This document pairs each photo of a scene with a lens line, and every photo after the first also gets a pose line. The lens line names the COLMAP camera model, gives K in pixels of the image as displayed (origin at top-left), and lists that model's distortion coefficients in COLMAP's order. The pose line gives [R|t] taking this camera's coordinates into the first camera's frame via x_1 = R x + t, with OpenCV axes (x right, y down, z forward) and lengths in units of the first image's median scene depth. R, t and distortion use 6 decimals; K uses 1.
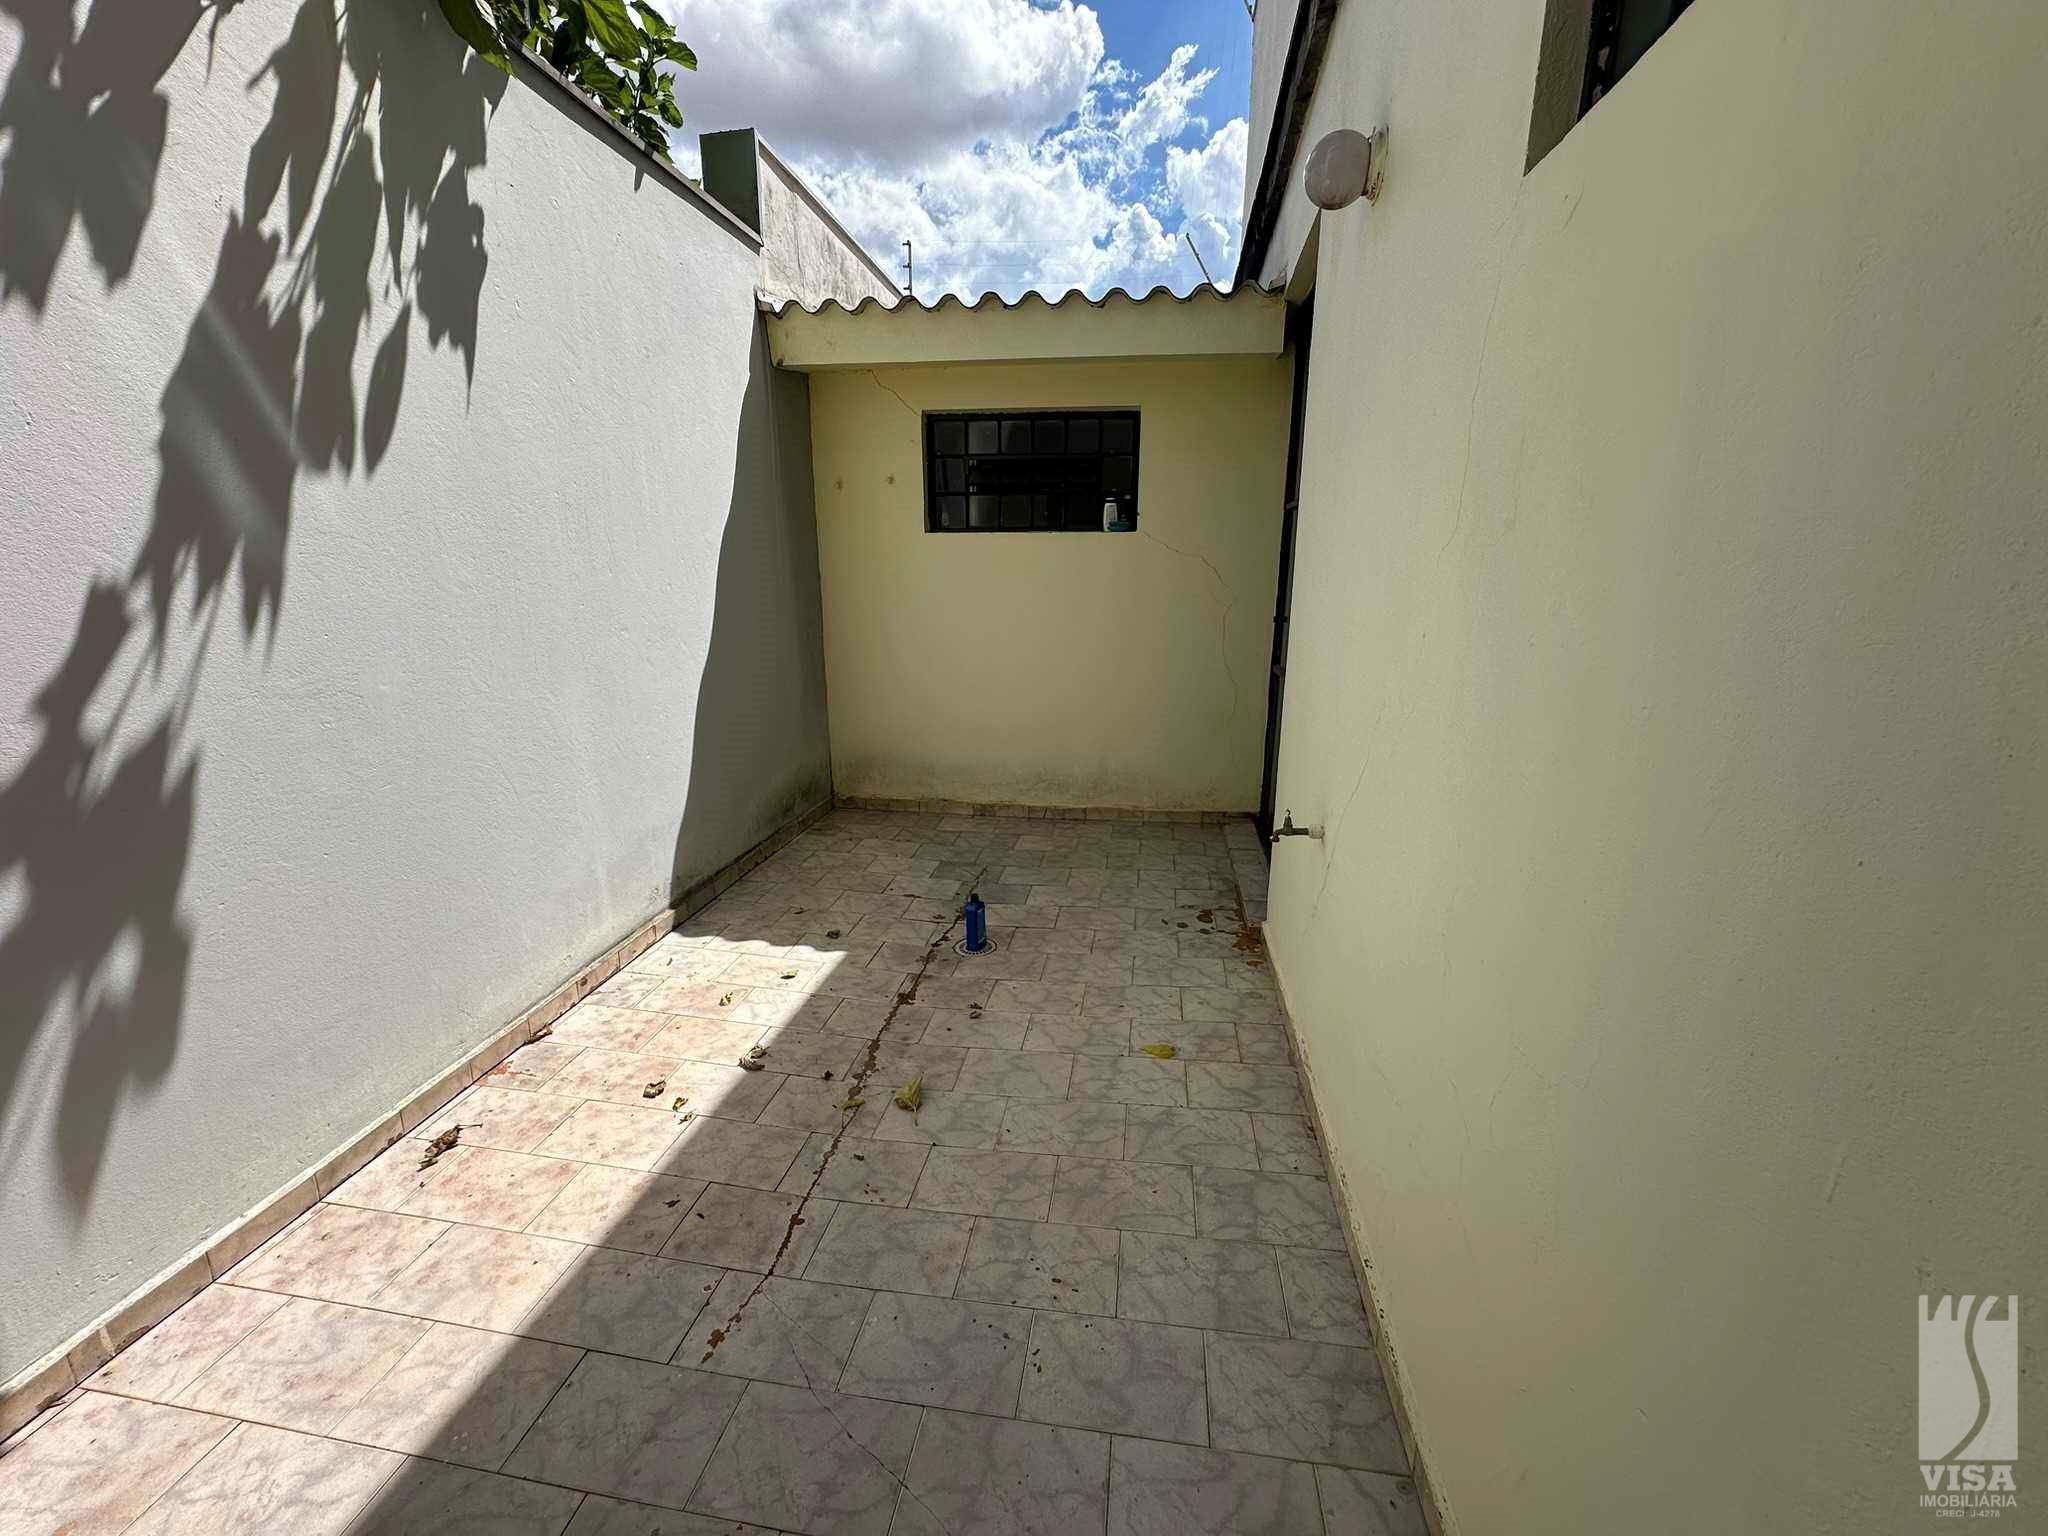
lens RADIAL K [[816.2, 0, 1024.5], [0, 816.2, 770.4], [0, 0, 1]] dist [-0.002293, 0.000034]
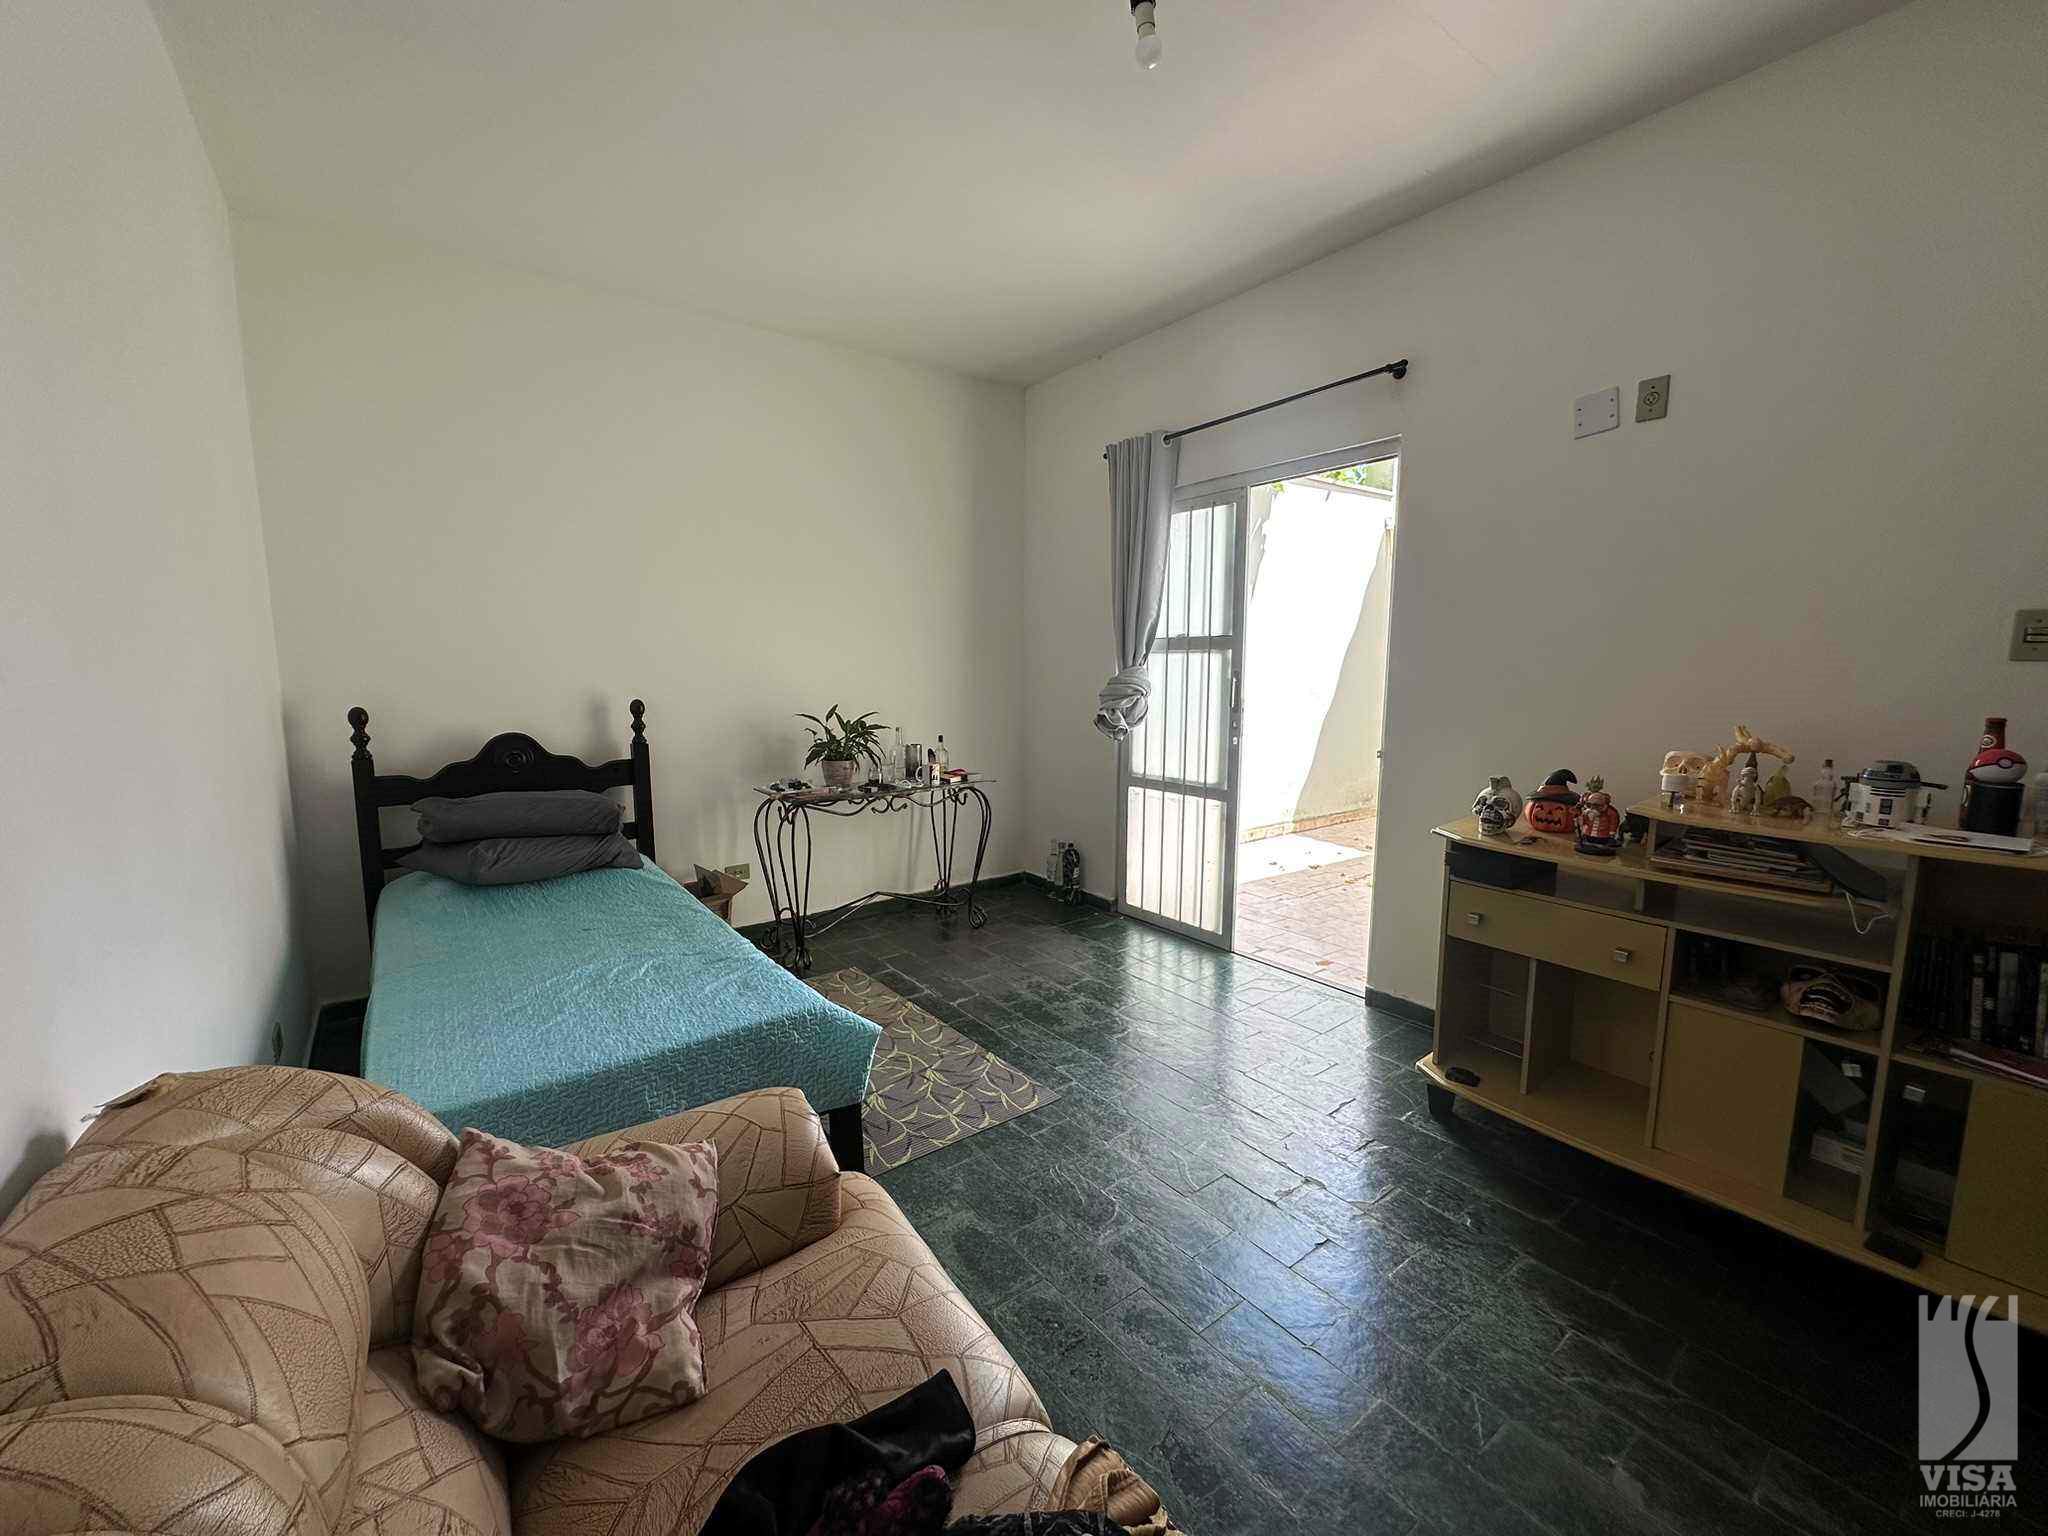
lens RADIAL K [[816.2, 0, 1026.9], [0, 816.2, 768.8], [0, 0, 1]] dist [-0.002293, 0.000034]
pose [[0.713684, 0.093898, -0.694146, 0.746861], [-0.171938, 0.984140, -0.043652, 0.348268], [0.679038, 0.150504, 0.718510, -1.415372]]
